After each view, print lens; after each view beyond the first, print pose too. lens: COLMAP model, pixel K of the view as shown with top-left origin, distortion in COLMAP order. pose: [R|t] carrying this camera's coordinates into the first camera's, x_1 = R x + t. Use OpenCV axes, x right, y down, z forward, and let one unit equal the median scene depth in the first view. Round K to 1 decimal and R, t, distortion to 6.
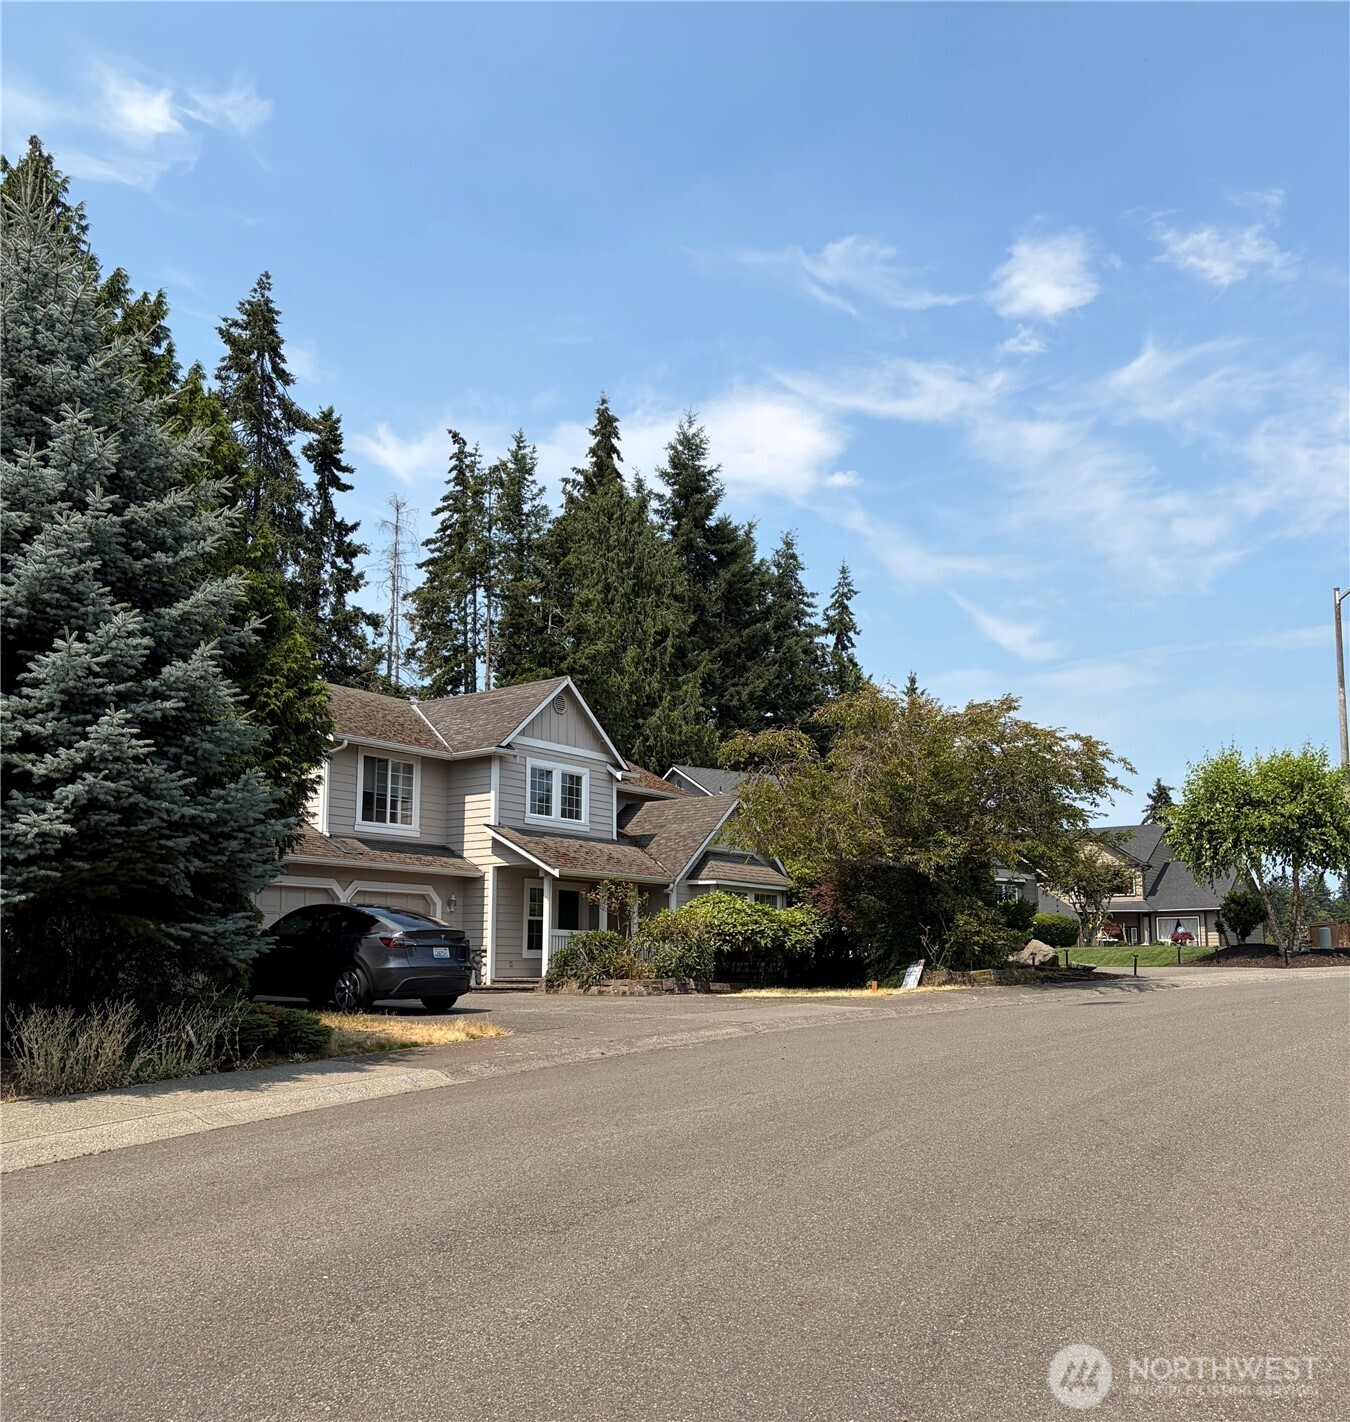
lens RADIAL K [[1365.9, 0, 709.1], [0, 1365.9, 760.7], [0, 0, 1]] dist [0.098086, 0.000000]
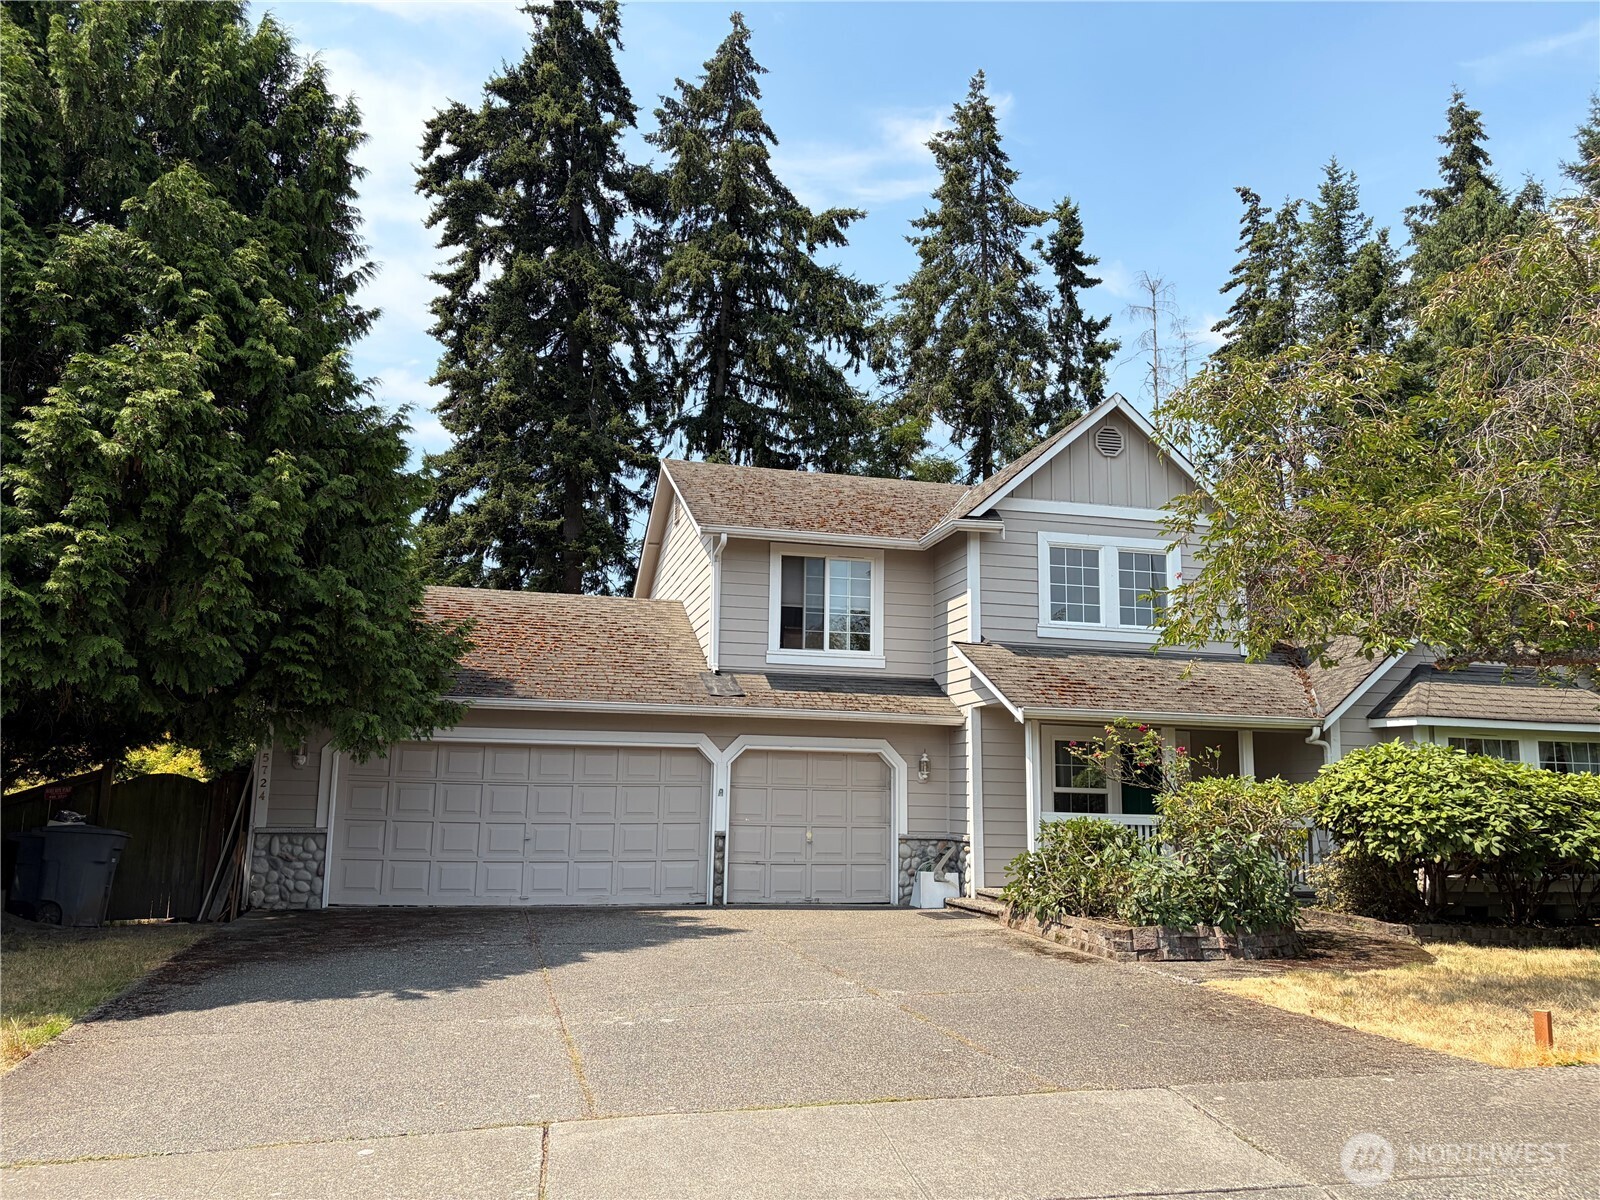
lens RADIAL K [[1209.4, 0, 797.3], [0, 1209.4, 613.9], [0, 0, 1]] dist [0.043242, -0.037349]
pose [[0.750456, -0.091395, -0.654571, 0.132206], [0.085612, 0.995491, -0.040843, 0.044514], [0.655353, -0.025388, 0.754896, 0.471666]]
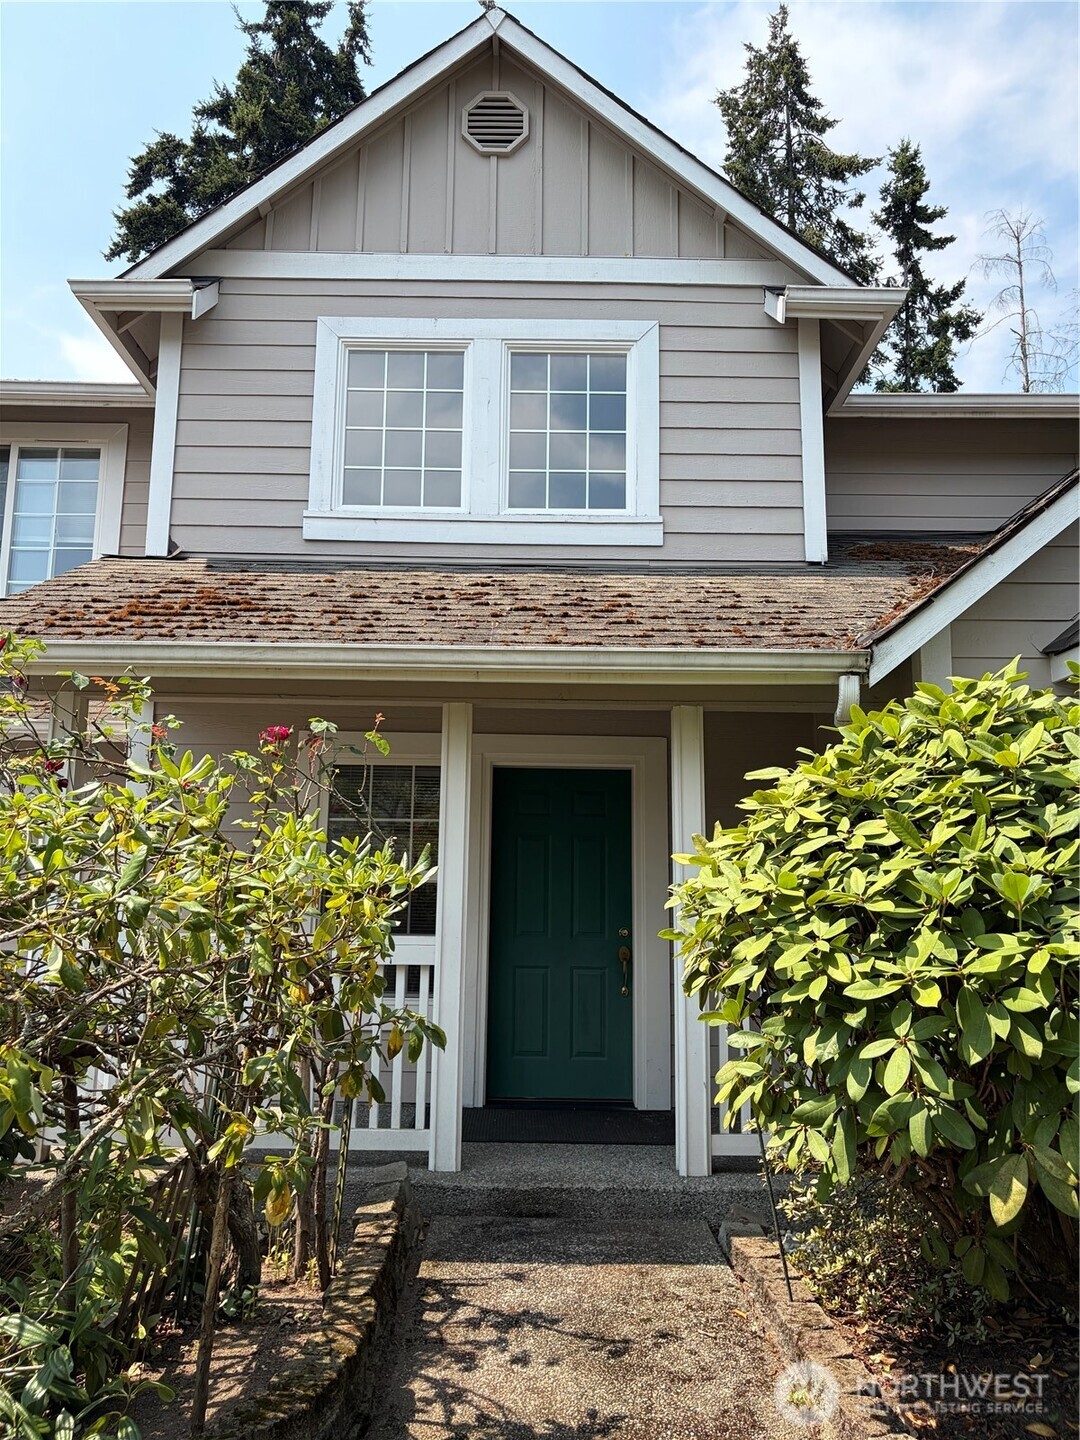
lens RADIAL K [[1088.5, 0, 534.9], [0, 1088.5, 716.4], [0, 0, 1]] dist [0.043242, -0.037349]
pose [[0.557500, -0.133112, -0.819436, 0.064951], [0.110280, 0.990188, -0.085821, 0.097676], [0.822820, -0.042522, 0.566709, 0.836160]]
